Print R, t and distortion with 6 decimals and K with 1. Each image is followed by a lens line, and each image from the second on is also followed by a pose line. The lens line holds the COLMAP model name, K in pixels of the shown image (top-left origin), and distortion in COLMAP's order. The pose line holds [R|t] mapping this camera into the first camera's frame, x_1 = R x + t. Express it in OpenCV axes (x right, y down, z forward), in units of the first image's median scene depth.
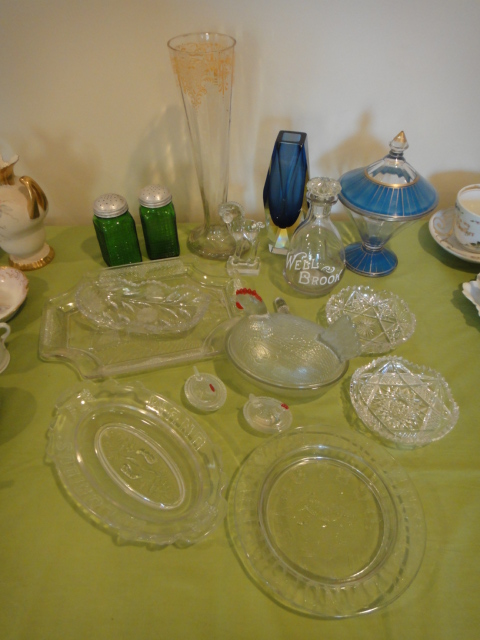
lens RADIAL K [[479.9, 0, 240.0], [0, 479.9, 320.0], [0, 0, 1]] dist [0.015876, -0.000622]
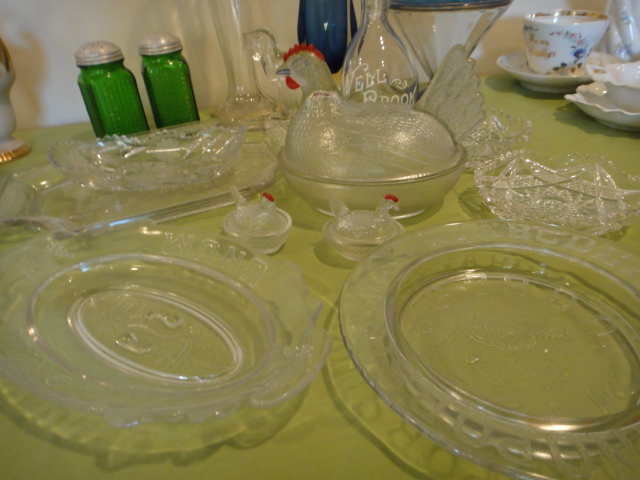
lens RADIAL K [[479.9, 0, 319.9], [0, 479.9, 223.9], [0, 0, 1]] dist [0.015876, -0.000622]
pose [[0.984941, -0.133773, 0.109526, -0.047175], [0.155845, 0.961242, -0.227435, 0.238359], [-0.074857, 0.241079, 0.967614, 0.304893]]
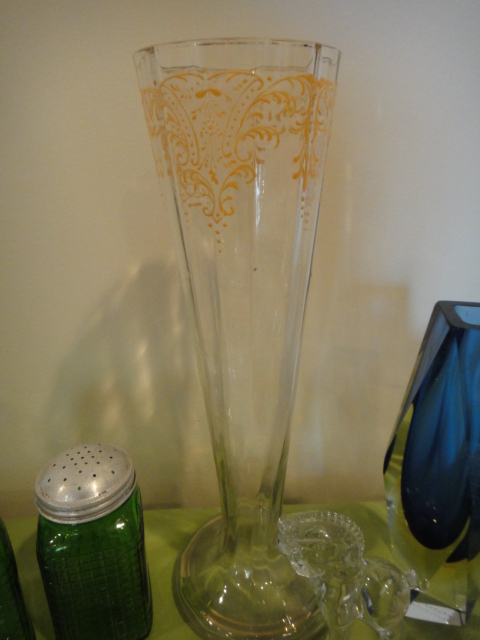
lens RADIAL K [[479.9, 0, 240.0], [0, 479.9, 320.0], [0, 0, 1]] dist [0.015876, -0.000622]
pose [[0.999328, -0.015768, 0.033098, -0.078386], [0.027663, 0.916756, -0.398488, -0.223764], [-0.024060, 0.399136, 0.916576, 0.641121]]
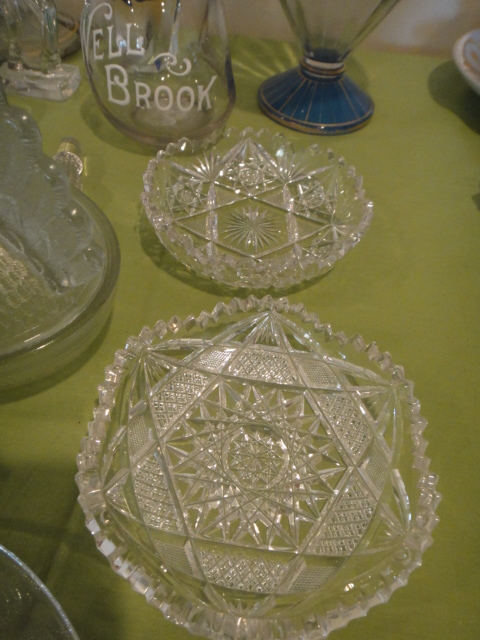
lens RADIAL K [[479.9, 0, 240.0], [0, 479.9, 320.0], [0, 0, 1]] dist [0.015876, -0.000622]
pose [[0.992754, 0.118555, -0.019613, 0.248854], [-0.116225, 0.988775, 0.093891, 0.051924], [0.030524, -0.090931, 0.995389, 0.548150]]
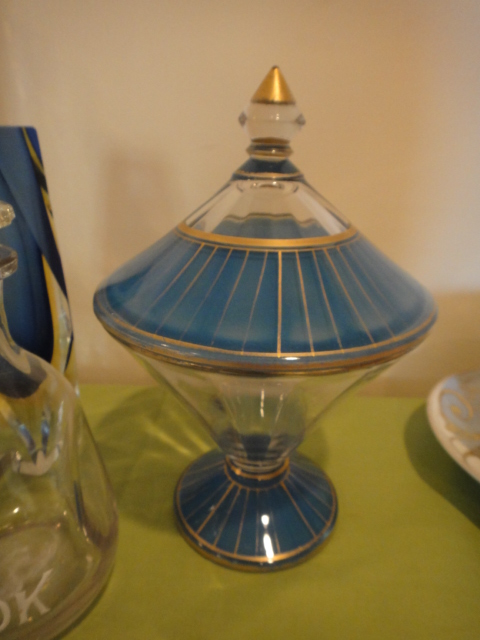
lens RADIAL K [[438.2, 0, 240.0], [0, 438.2, 320.0], [0, 0, 1]] dist [0.011318, 0.001129]
pose [[0.996043, 0.037434, -0.080600, 0.300619], [-0.064472, 0.928592, -0.365459, -0.139723], [0.061164, 0.369210, 0.927331, 0.715548]]
